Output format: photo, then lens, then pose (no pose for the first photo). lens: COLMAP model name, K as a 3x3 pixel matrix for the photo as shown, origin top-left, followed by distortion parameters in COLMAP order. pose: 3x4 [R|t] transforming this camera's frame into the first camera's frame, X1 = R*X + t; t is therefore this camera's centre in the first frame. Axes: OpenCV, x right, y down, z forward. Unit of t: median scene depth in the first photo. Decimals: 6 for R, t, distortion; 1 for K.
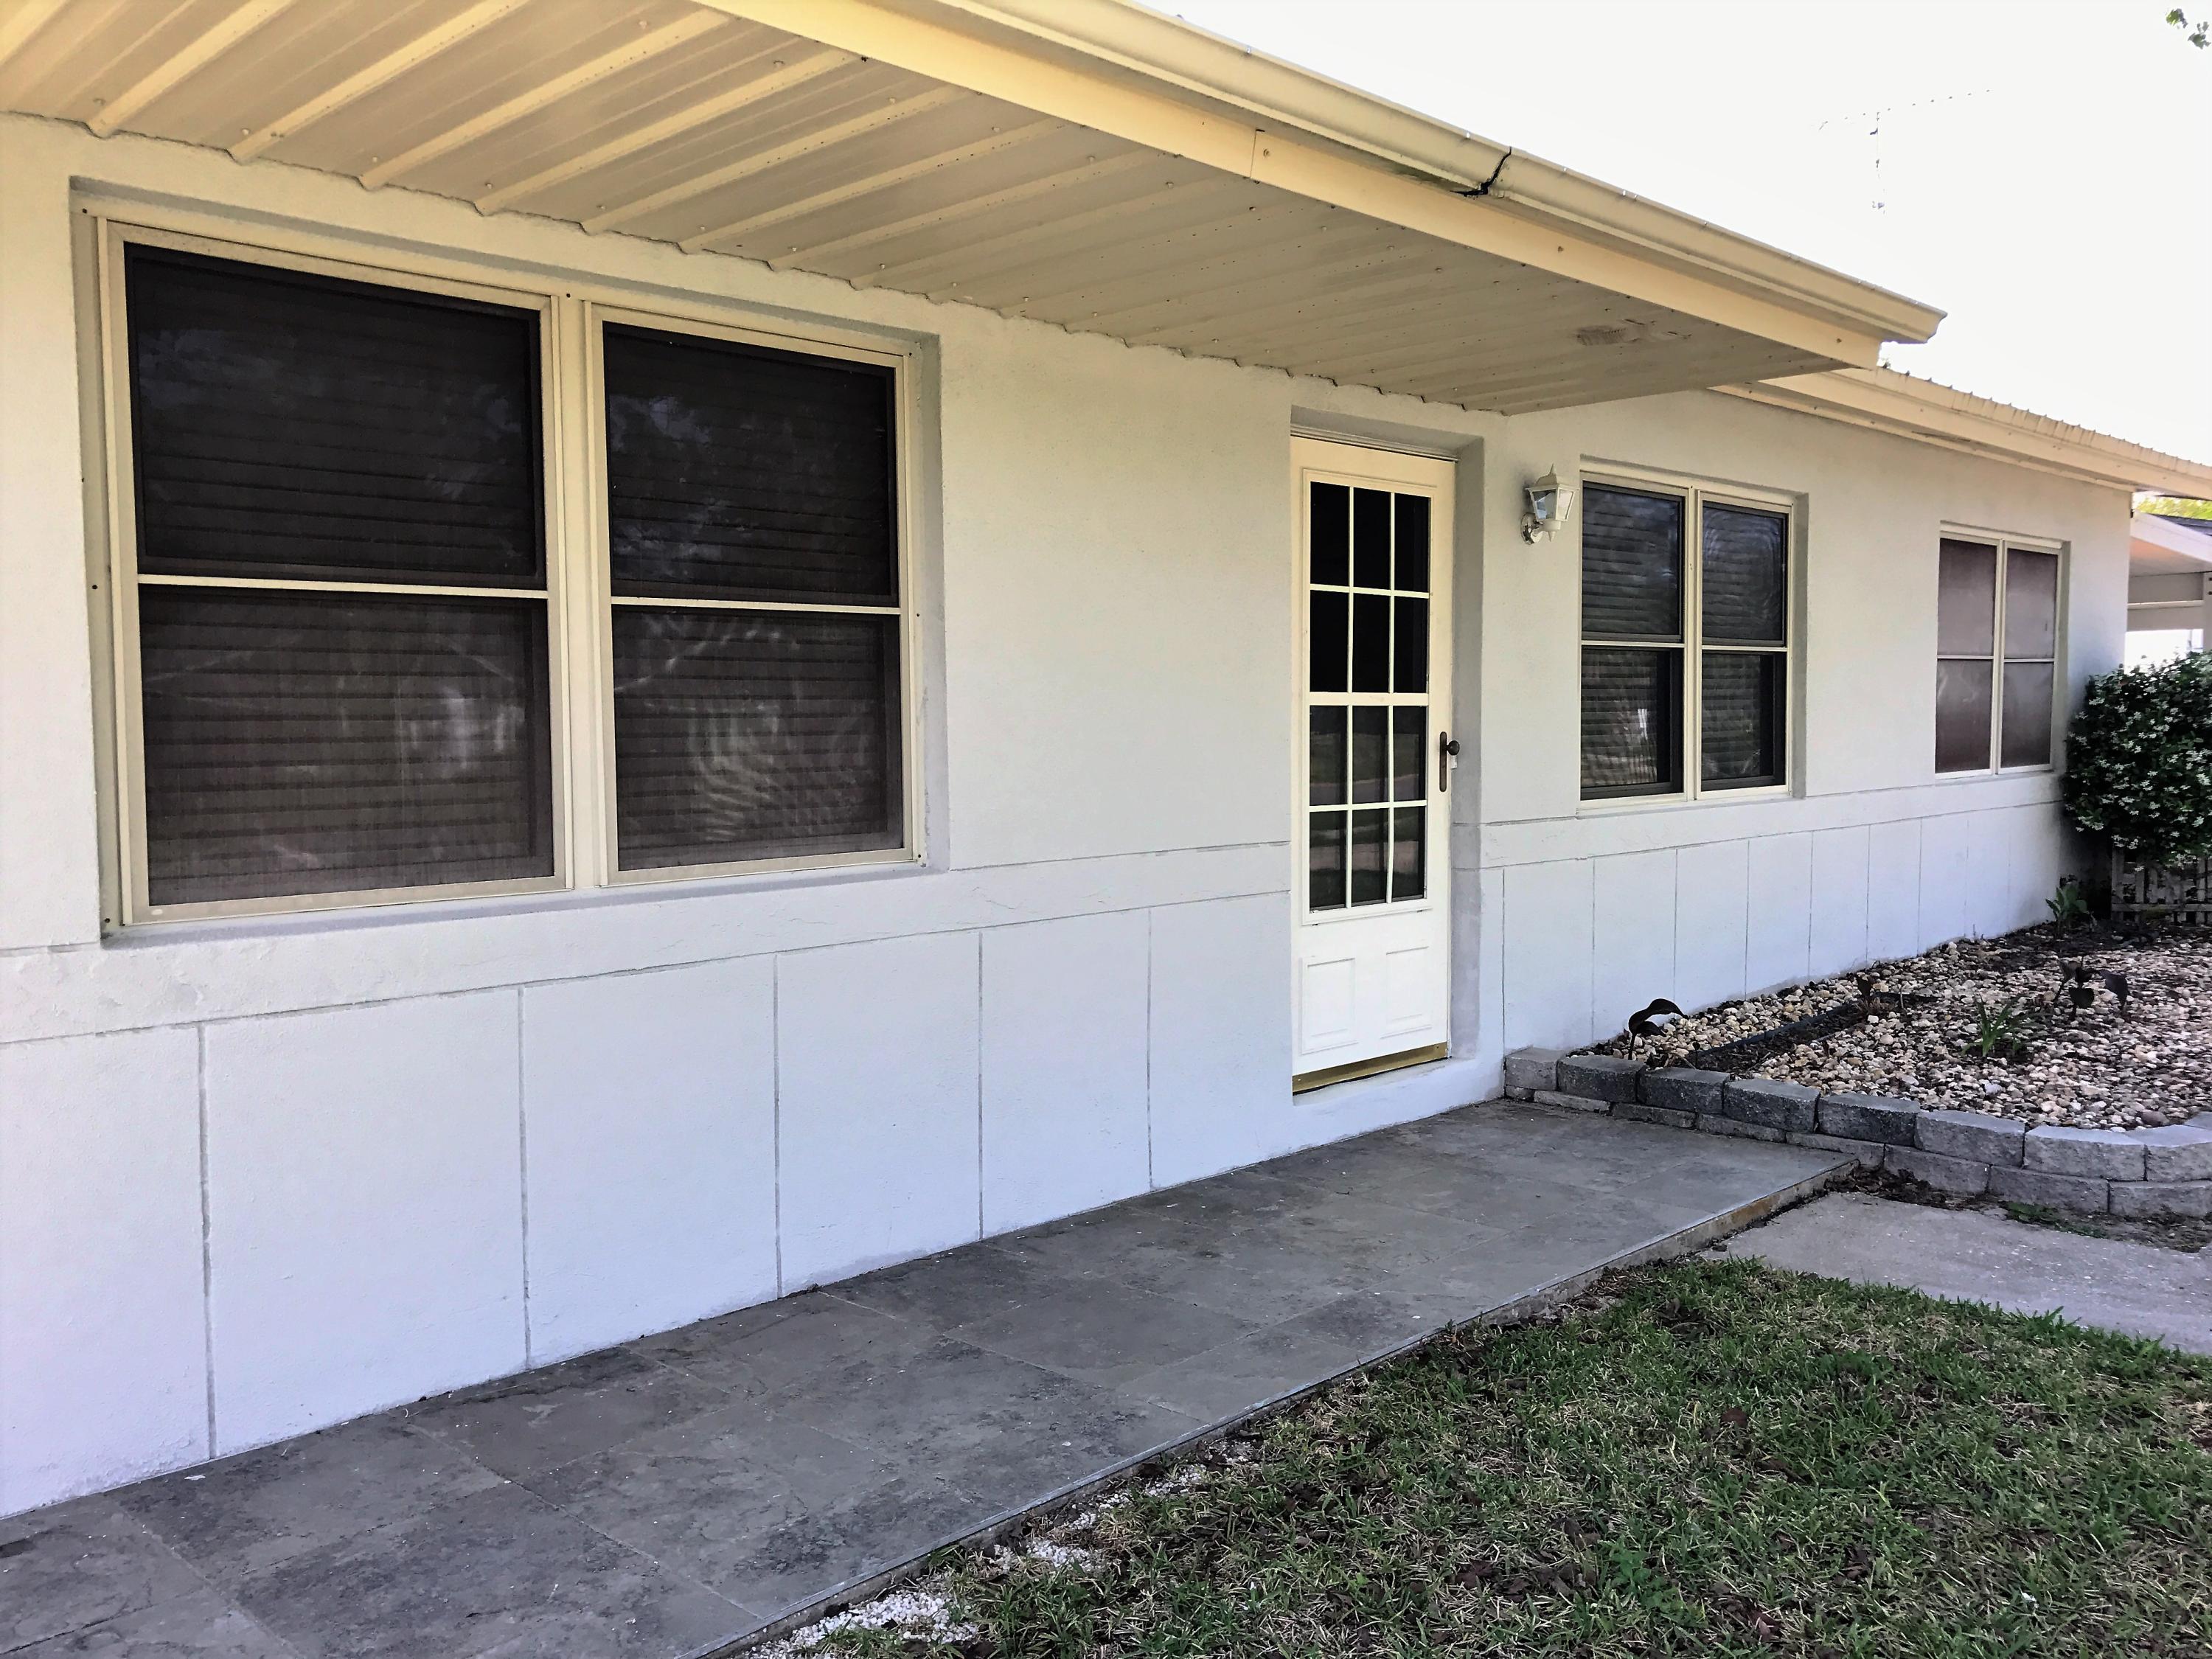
lens RADIAL K [[1793.7, 0, 1094.8], [0, 1793.7, 830.3], [0, 0, 1]] dist [0.042202, -0.069120]
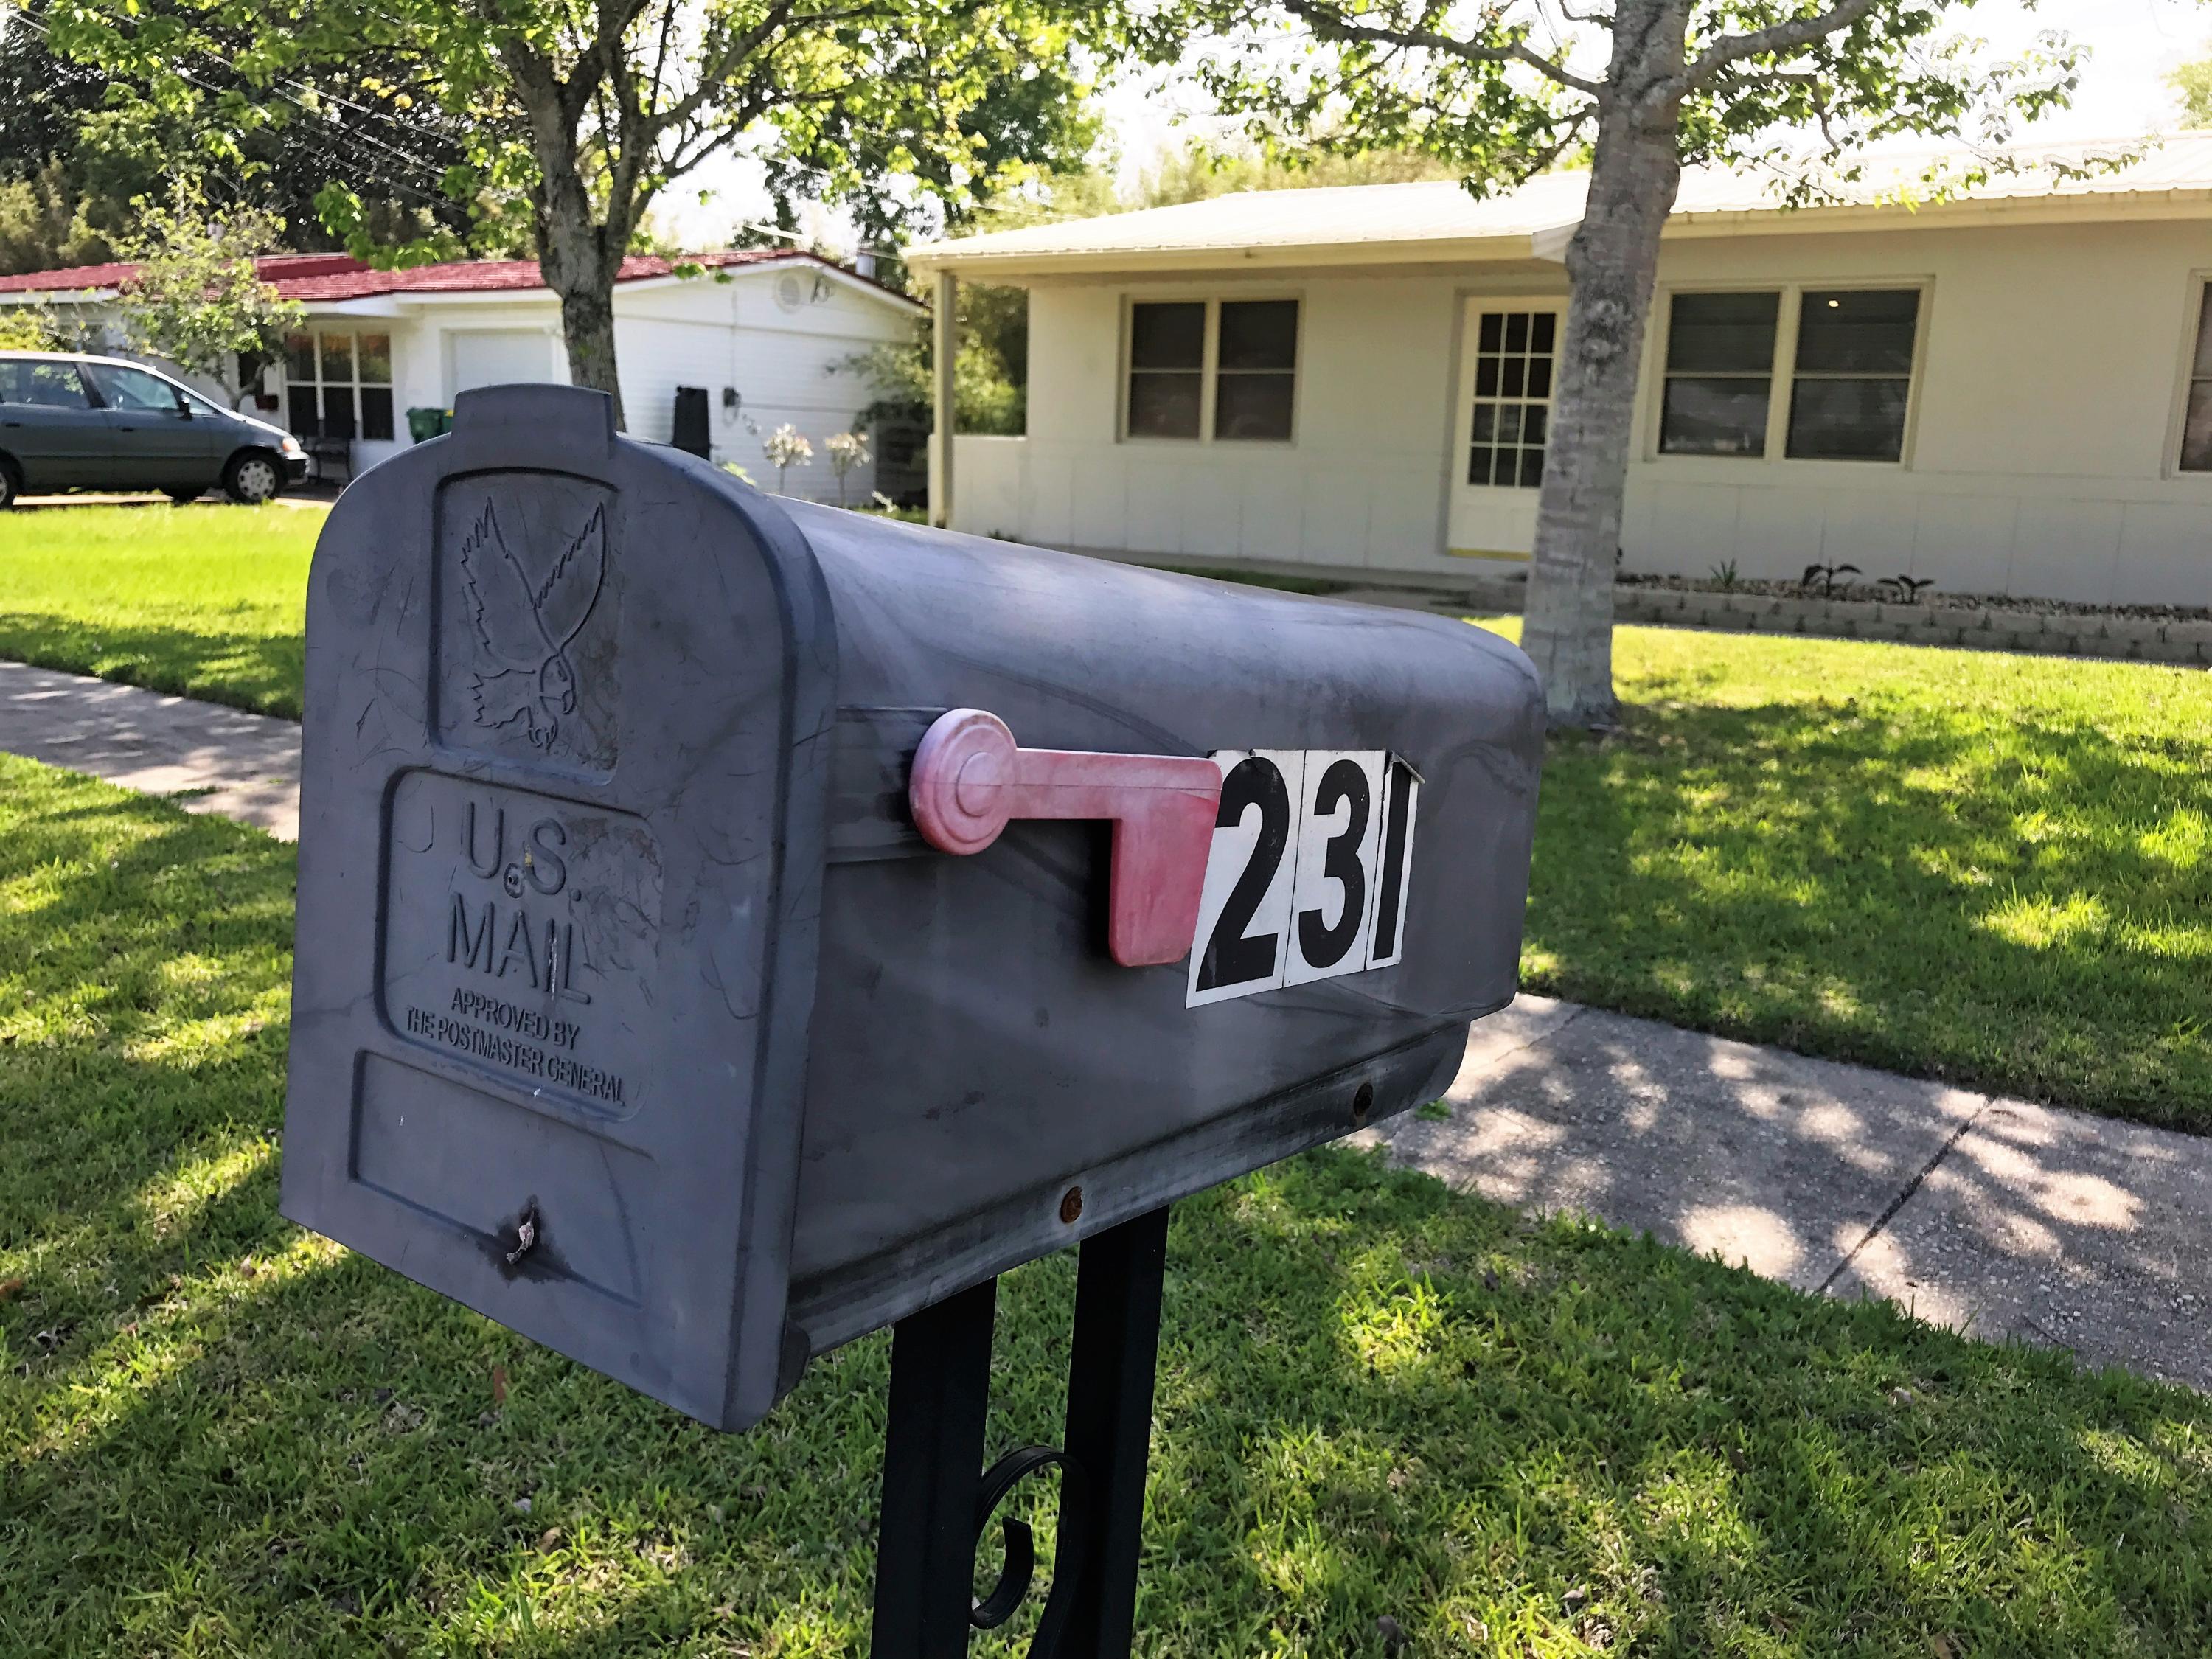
lens RADIAL K [[1793.7, 0, 1094.8], [0, 1793.7, 830.3], [0, 0, 1]] dist [0.042202, -0.069120]
pose [[0.159017, 0.228985, -0.960354, 2.457154], [-0.097796, 0.971600, 0.215473, 0.021795], [0.982420, 0.059654, 0.176895, 0.039114]]
